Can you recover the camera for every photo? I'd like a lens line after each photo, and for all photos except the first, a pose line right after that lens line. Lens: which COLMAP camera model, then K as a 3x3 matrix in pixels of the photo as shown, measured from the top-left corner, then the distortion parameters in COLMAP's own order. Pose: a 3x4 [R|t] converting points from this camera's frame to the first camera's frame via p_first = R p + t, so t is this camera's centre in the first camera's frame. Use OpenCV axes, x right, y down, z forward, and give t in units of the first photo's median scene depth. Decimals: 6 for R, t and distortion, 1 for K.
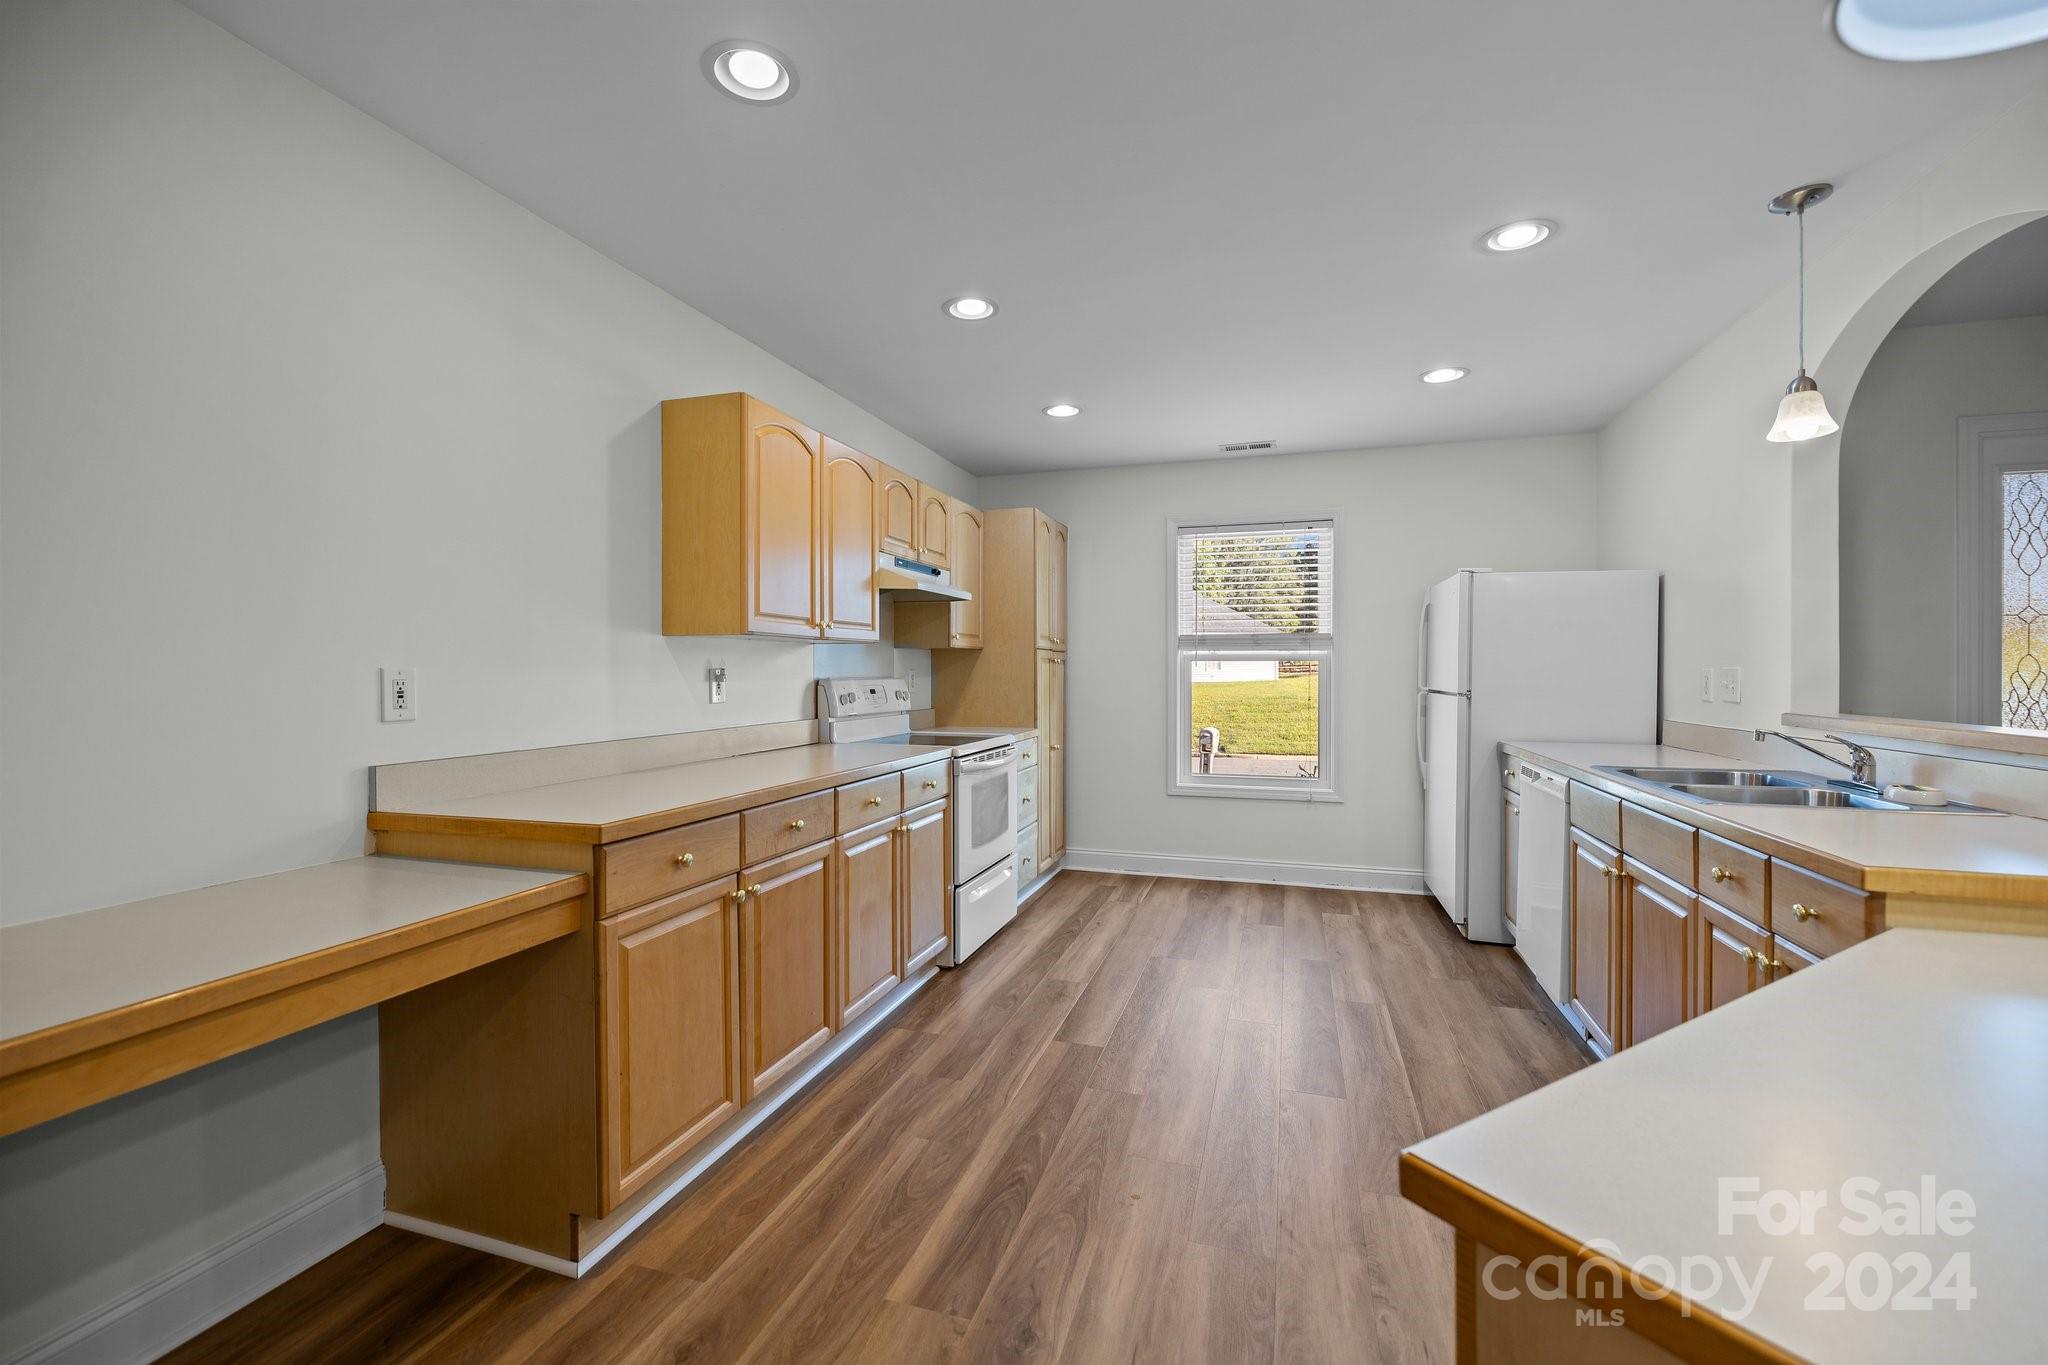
lens RADIAL K [[853.8, 0, 1020.8], [0, 853.8, 675.2], [0, 0, 1]] dist [0.002385, -0.000210]
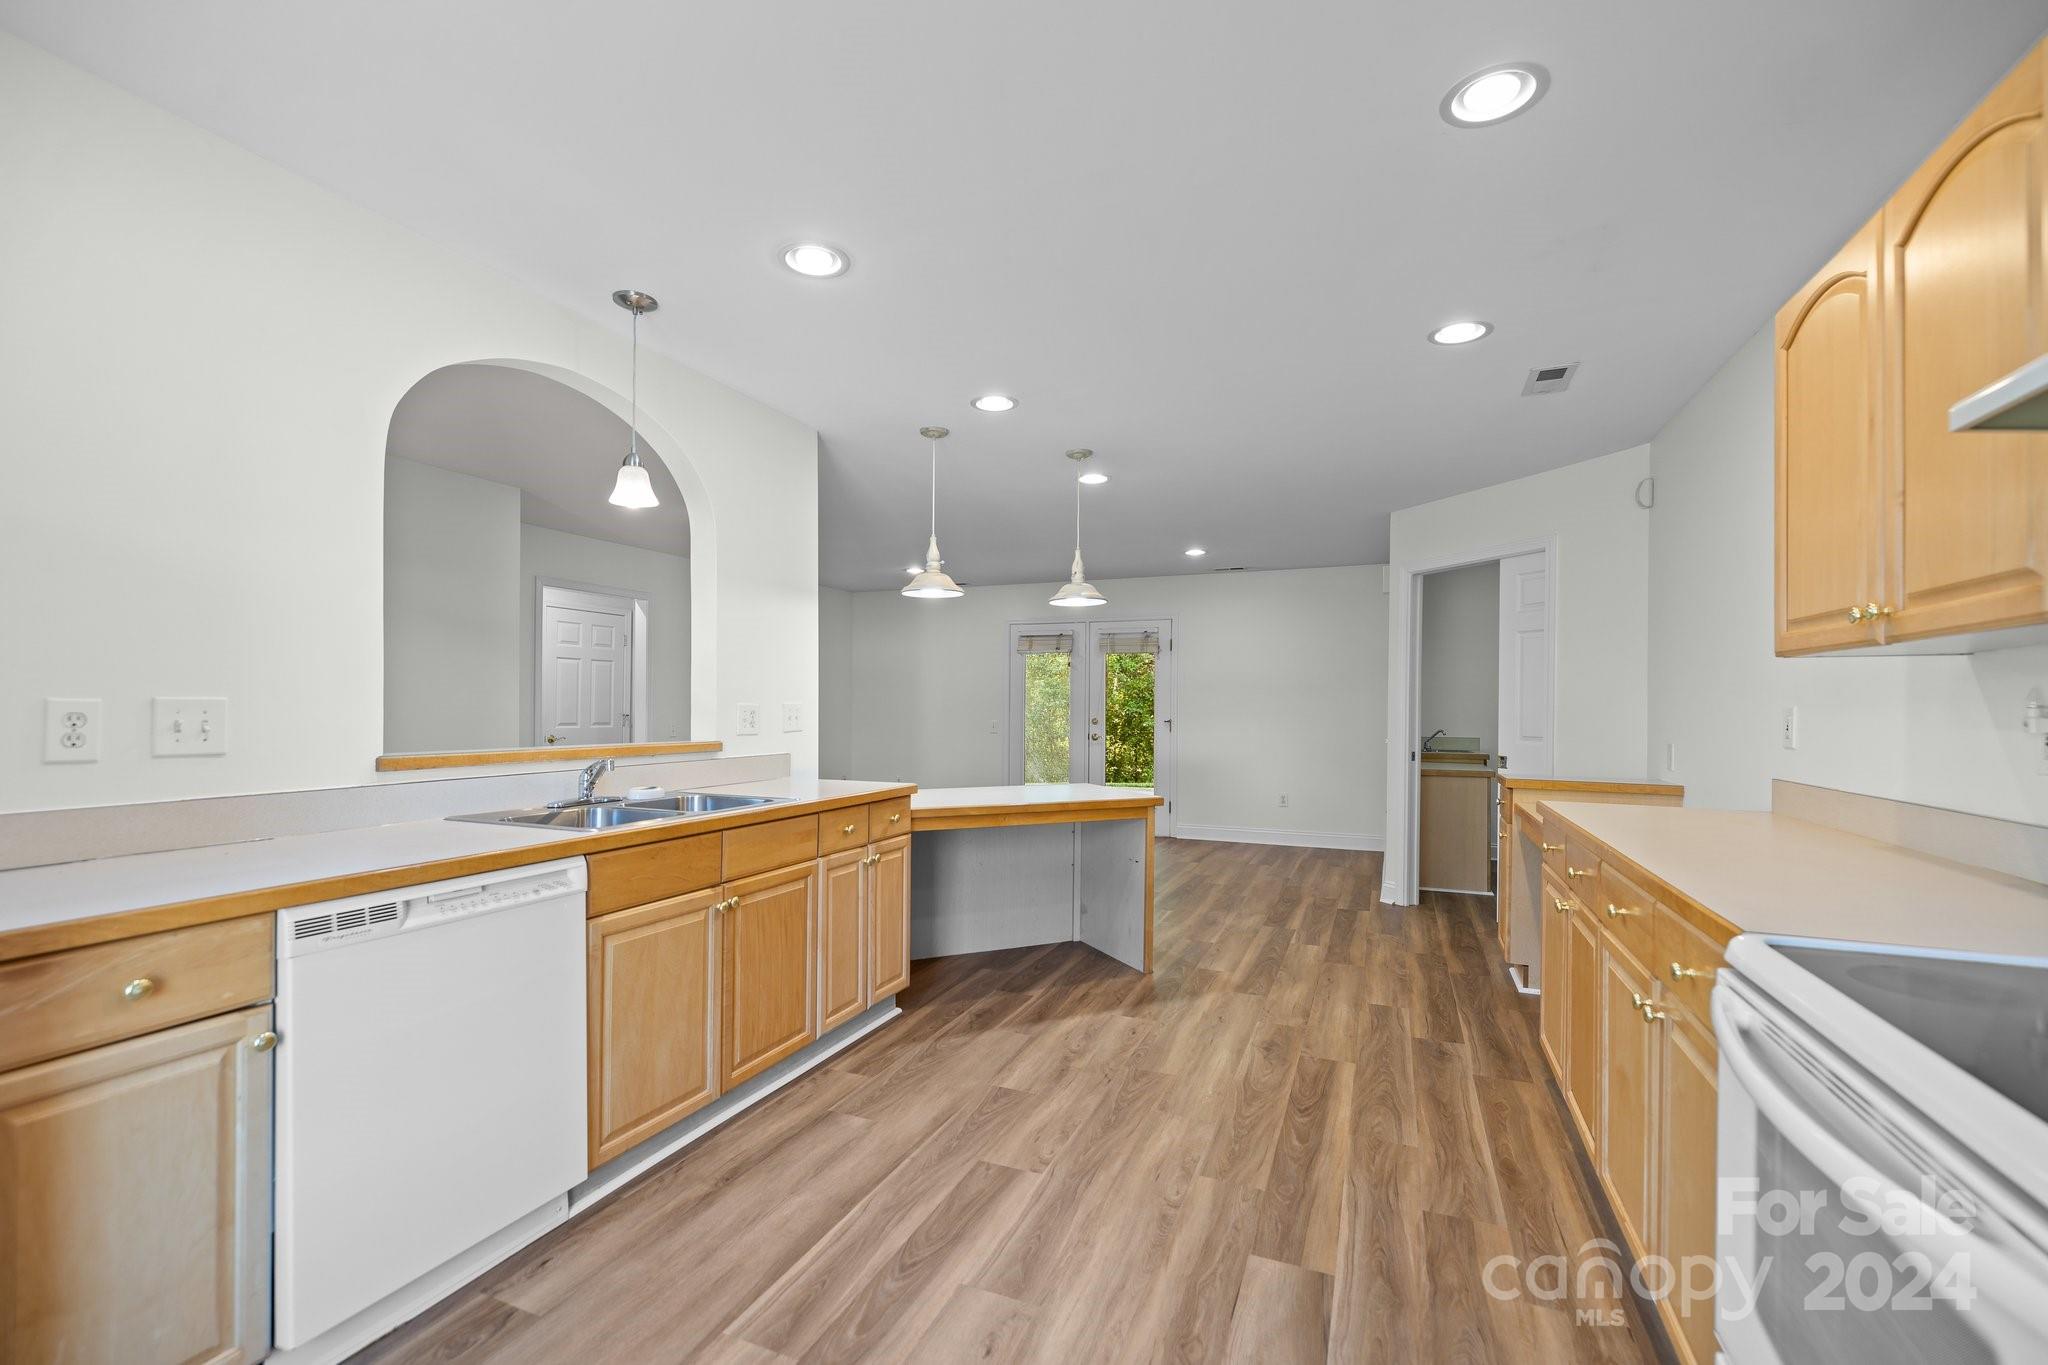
lens RADIAL K [[869.7, 0, 1018.5], [0, 869.7, 699.5], [0, 0, 1]] dist [0.000870, 0.000018]
pose [[-0.995358, -0.003504, 0.096183, 0.202581], [-0.003737, 0.999990, -0.002249, -0.008826], [-0.096174, -0.002598, -0.995361, 1.597672]]
